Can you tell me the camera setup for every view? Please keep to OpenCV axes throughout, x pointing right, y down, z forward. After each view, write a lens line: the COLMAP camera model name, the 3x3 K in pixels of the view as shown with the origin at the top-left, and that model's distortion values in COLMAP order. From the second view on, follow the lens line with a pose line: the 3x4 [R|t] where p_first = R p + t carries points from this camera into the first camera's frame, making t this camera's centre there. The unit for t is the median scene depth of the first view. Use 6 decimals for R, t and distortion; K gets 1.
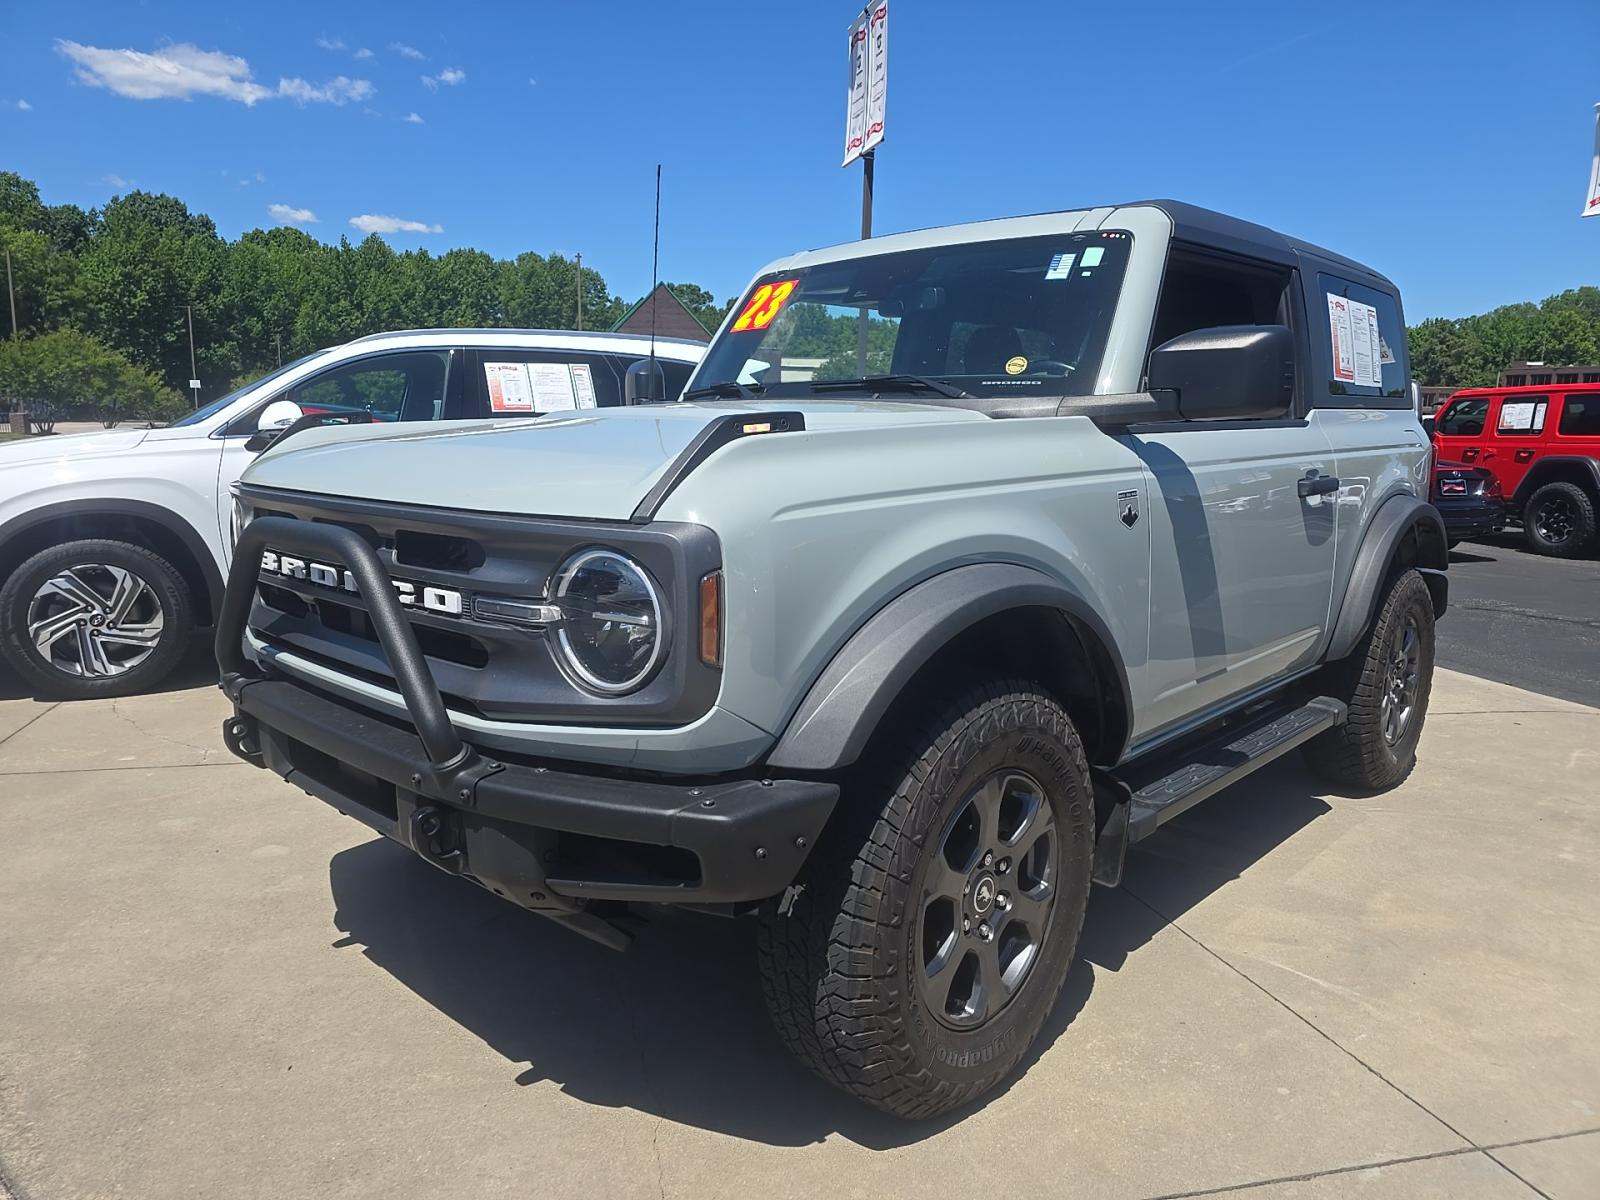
lens RADIAL K [[1089.9, 0, 788.2], [0, 1089.9, 600.9], [0, 0, 1]] dist [0.050174, -0.047924]
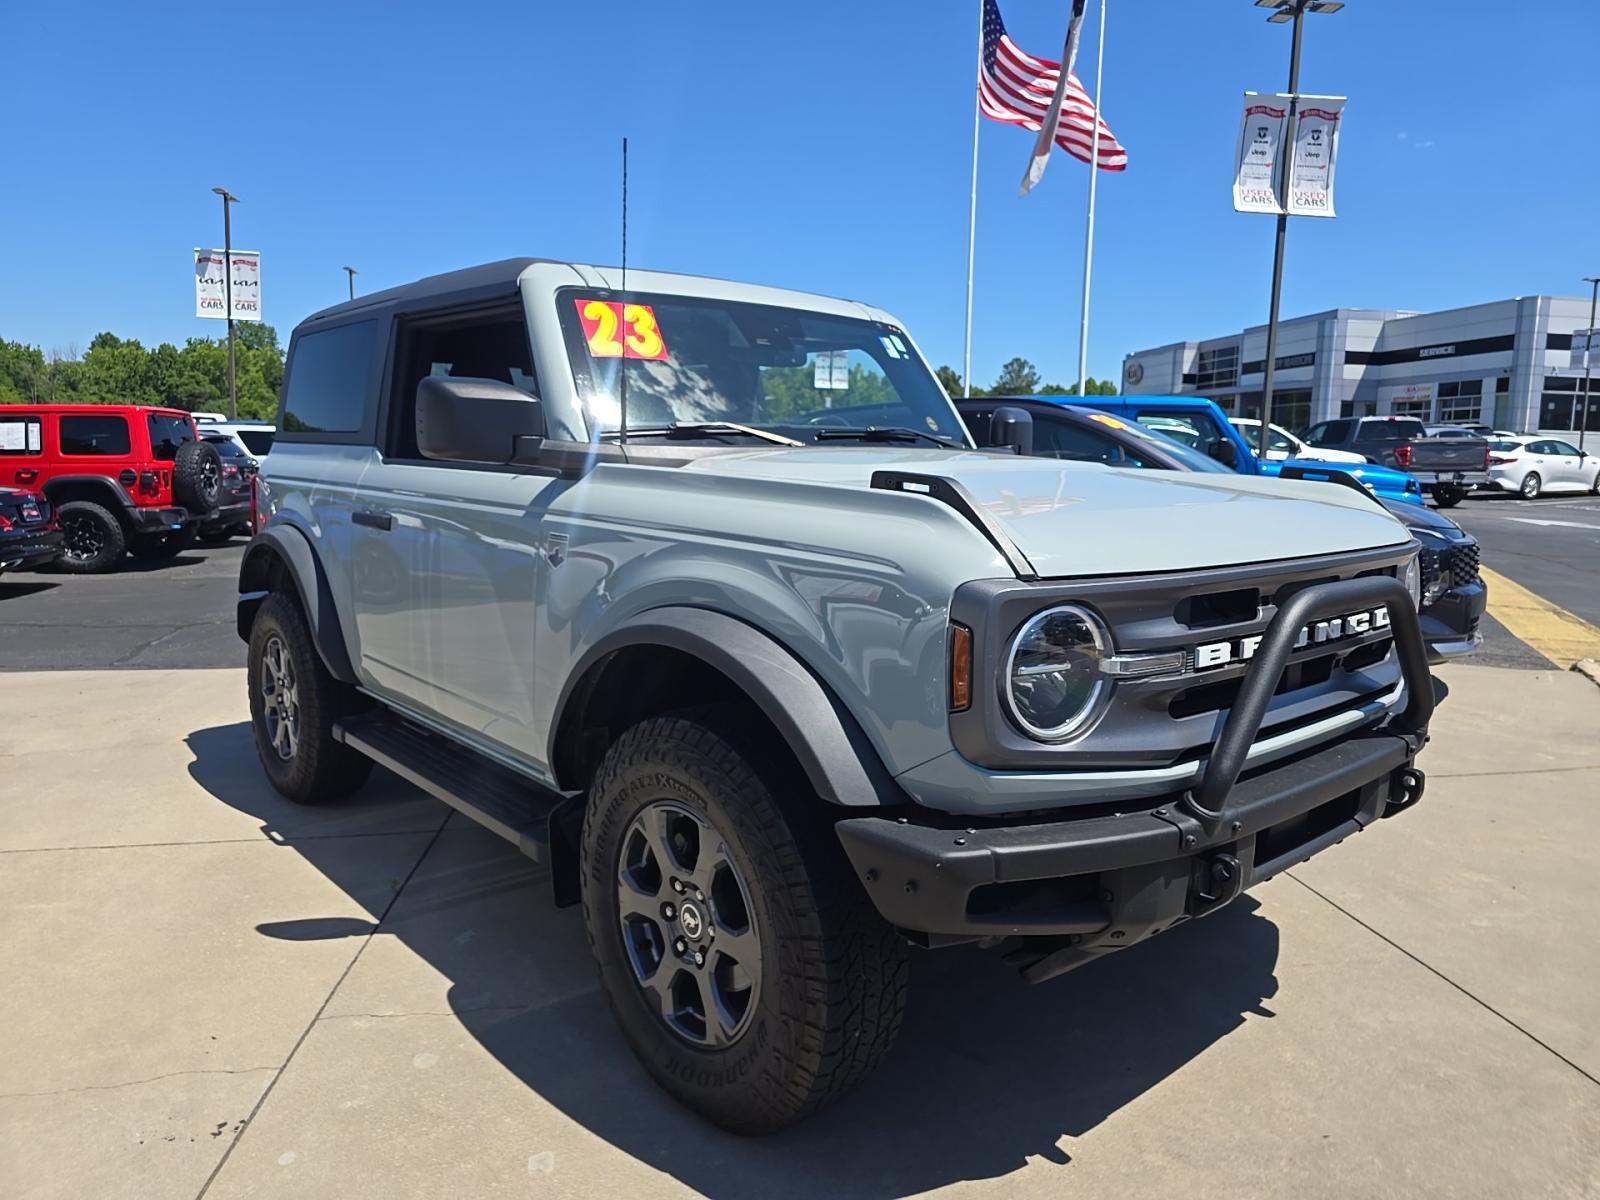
lens RADIAL K [[1089.9, 0, 788.2], [0, 1089.9, 600.9], [0, 0, 1]] dist [0.050174, -0.047924]
pose [[0.078757, -0.140215, 0.986984, -1.012093], [0.146884, 0.980885, 0.127628, -0.183923], [-0.986013, 0.134921, 0.097847, 0.941499]]
